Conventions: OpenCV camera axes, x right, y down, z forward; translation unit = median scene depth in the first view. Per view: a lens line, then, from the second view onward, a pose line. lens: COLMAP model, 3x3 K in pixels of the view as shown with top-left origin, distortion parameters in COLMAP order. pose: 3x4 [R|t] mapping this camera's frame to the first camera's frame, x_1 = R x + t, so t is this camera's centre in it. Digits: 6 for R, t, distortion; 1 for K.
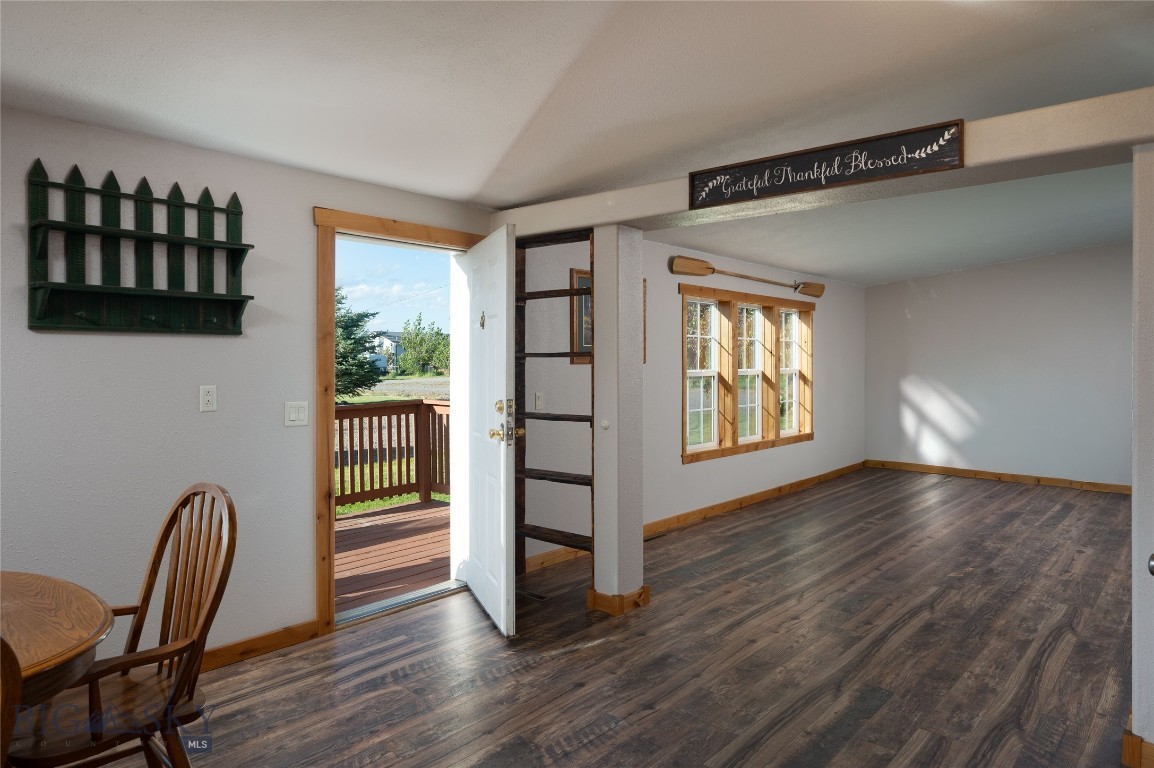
lens RADIAL K [[728.2, 0, 583.7], [0, 728.2, 363.0], [0, 0, 1]] dist [-0.010331, 0.000376]
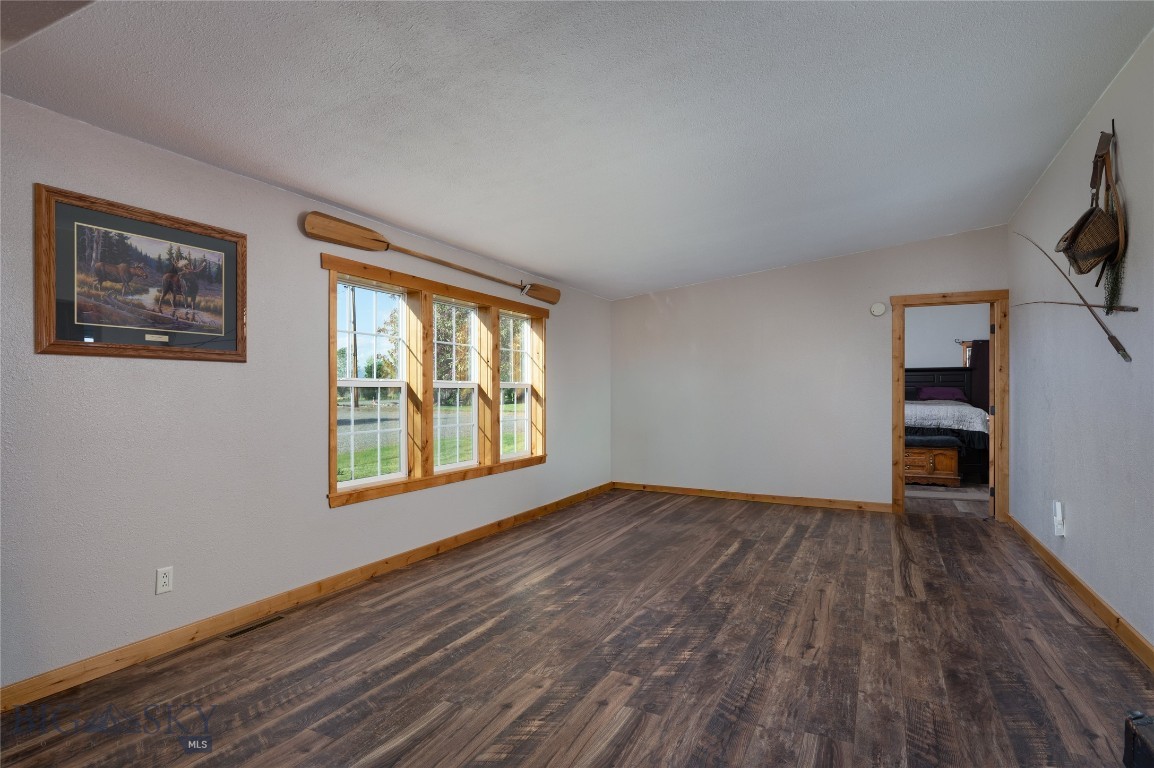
lens RADIAL K [[609.6, 0, 578.7], [0, 609.6, 390.9], [0, 0, 1]] dist [0.000800, -0.000001]
pose [[0.967472, 0.002220, 0.252967, 0.198500], [-0.002054, 0.999997, -0.000919, 0.021403], [-0.252969, 0.000370, 0.967474, 0.321518]]
